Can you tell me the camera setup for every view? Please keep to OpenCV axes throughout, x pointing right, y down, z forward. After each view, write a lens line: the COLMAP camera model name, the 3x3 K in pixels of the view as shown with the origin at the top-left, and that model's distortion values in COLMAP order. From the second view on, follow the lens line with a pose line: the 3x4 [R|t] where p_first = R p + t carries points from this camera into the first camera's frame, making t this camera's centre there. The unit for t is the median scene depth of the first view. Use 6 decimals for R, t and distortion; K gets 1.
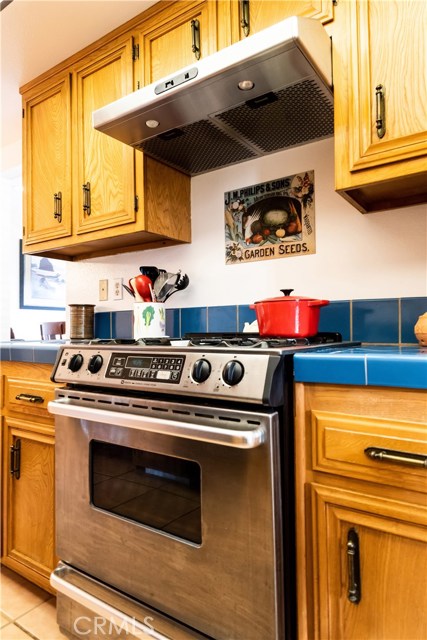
lens RADIAL K [[405.8, 0, 216.1], [0, 405.8, 316.9], [0, 0, 1]] dist [0.018504, -0.002660]
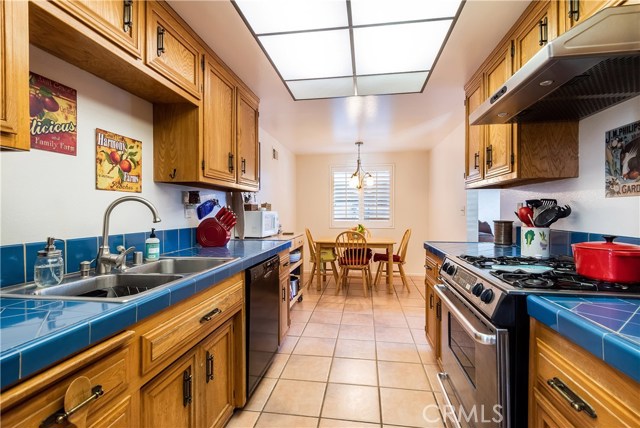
lens RADIAL K [[299.0, 0, 322.0], [0, 299.0, 211.7], [0, 0, 1]] dist [0.012351, -0.001296]
pose [[0.448530, 0.012042, -0.893687, 0.425041], [0.020403, 0.999511, 0.023708, -0.128250], [0.893535, -0.028868, 0.448065, -0.066604]]
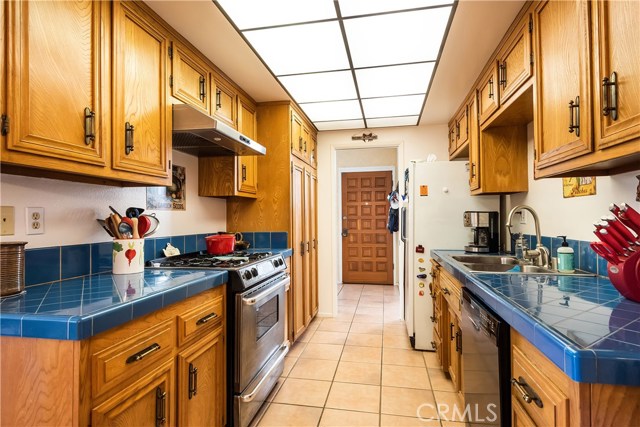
lens RADIAL K [[354.0, 0, 318.9], [0, 354.0, 213.2], [0, 0, 1]] dist [0.003031, 0.000442]
pose [[-0.400285, 0.022608, 0.916112, -1.404563], [-0.010992, 0.999505, -0.029469, -0.089122], [-0.916325, -0.021866, -0.399838, 0.975474]]
